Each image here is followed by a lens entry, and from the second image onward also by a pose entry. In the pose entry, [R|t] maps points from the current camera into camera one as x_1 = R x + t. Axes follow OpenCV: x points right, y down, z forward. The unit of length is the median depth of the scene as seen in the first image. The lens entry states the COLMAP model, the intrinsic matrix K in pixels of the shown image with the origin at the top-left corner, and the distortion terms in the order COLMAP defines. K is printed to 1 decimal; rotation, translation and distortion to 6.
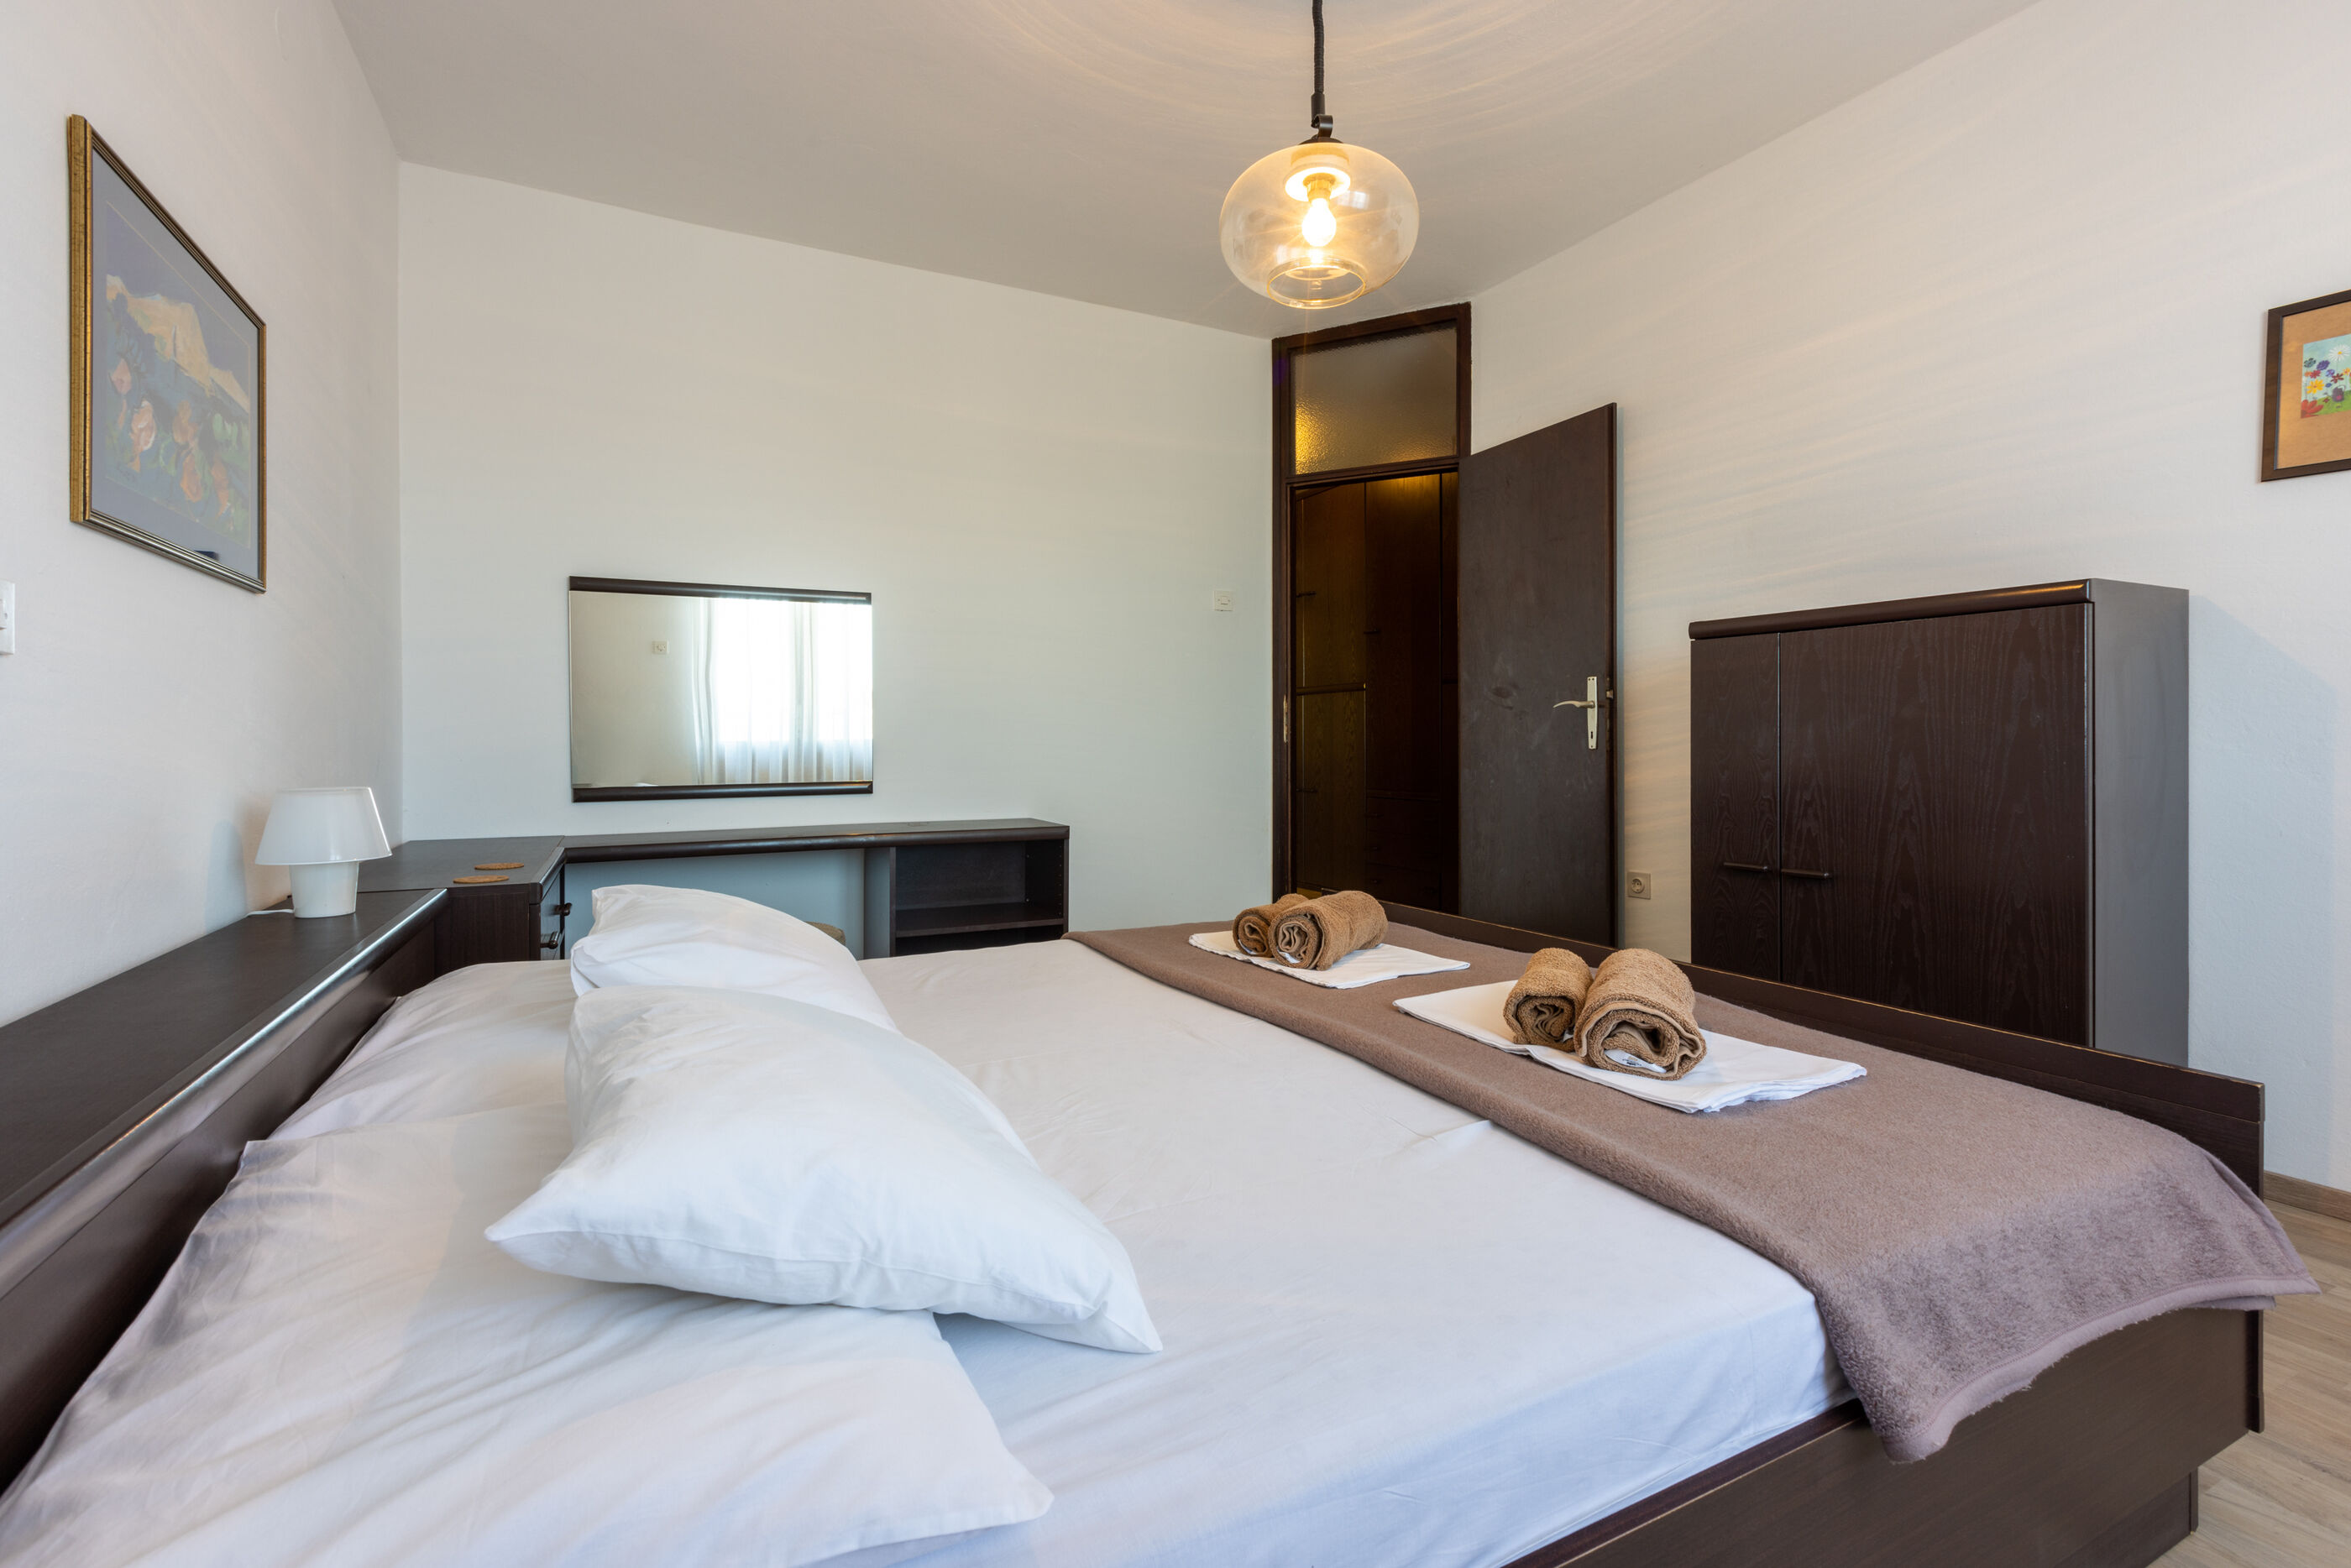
lens RADIAL K [[1044.7, 0, 1172.4], [0, 1044.7, 766.2], [0, 0, 1]] dist [0.002280, 0.000484]
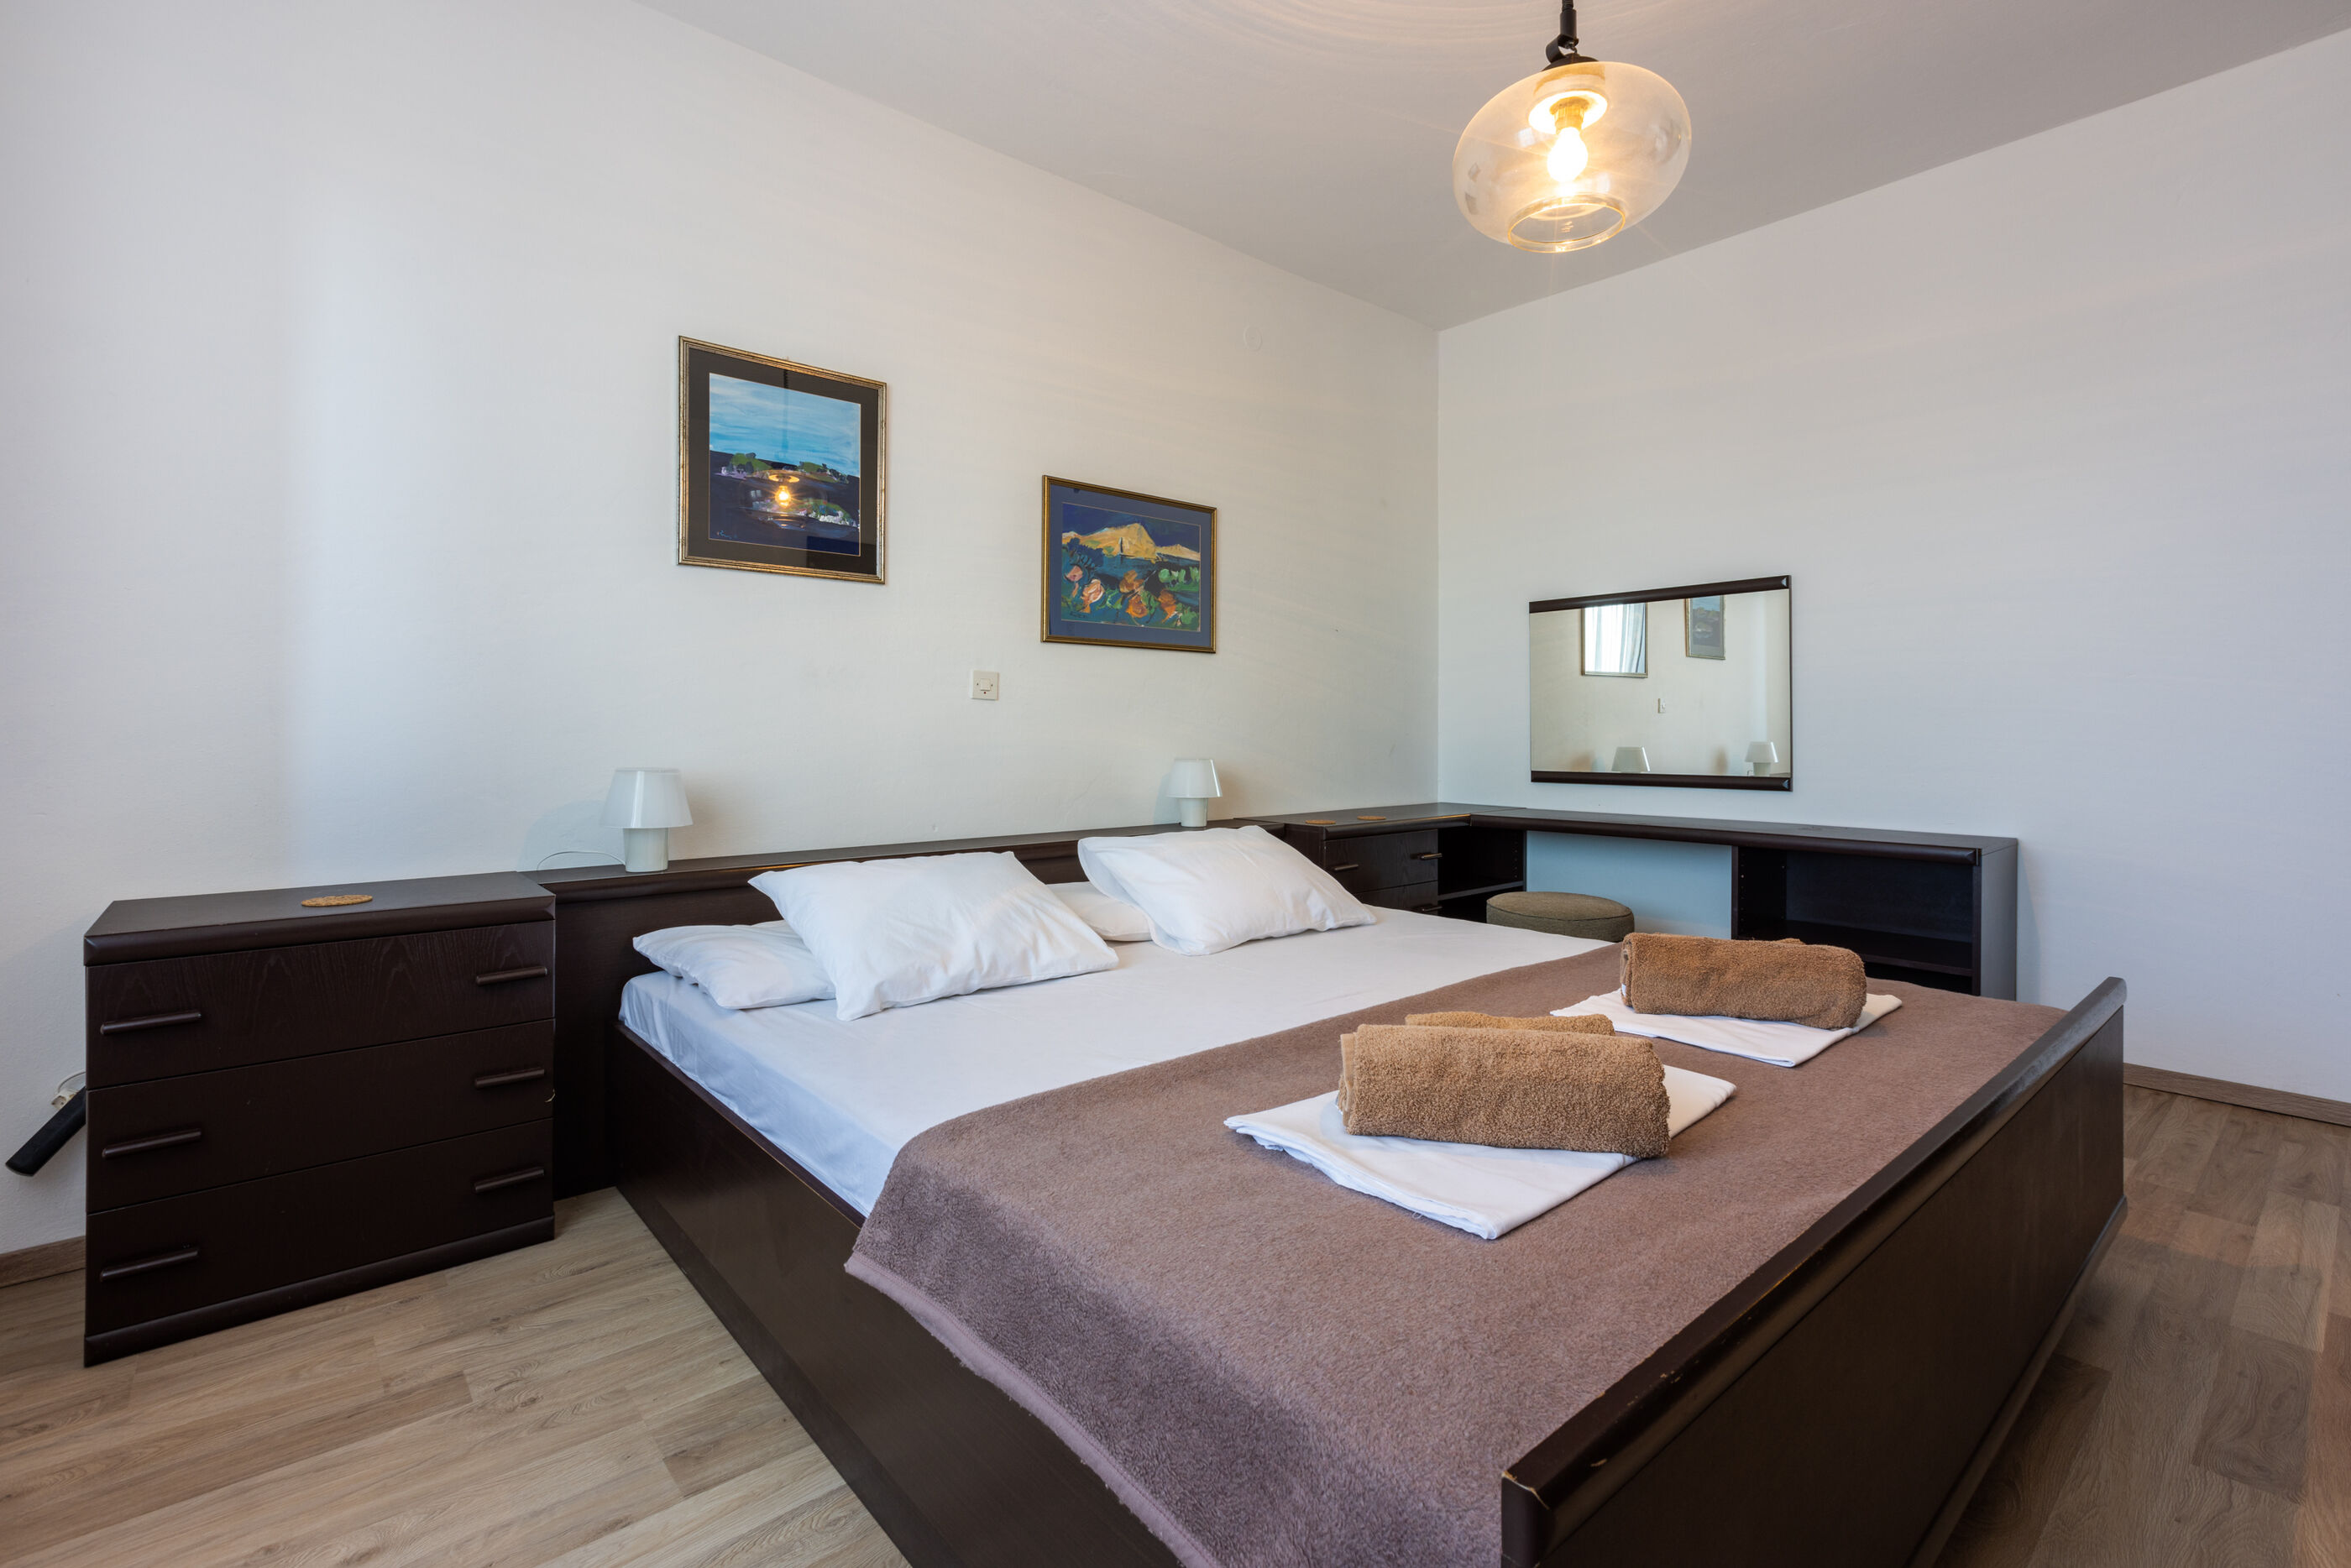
lens RADIAL K [[1076.9, 0, 1181.9], [0, 1076.9, 700.5], [0, 0, 1]] dist [0.001958, -0.001255]
pose [[0.255666, -0.028461, -0.966346, 0.934254], [-0.024240, 0.999064, -0.035838, -0.012449], [0.966461, 0.032587, 0.254736, 0.451943]]
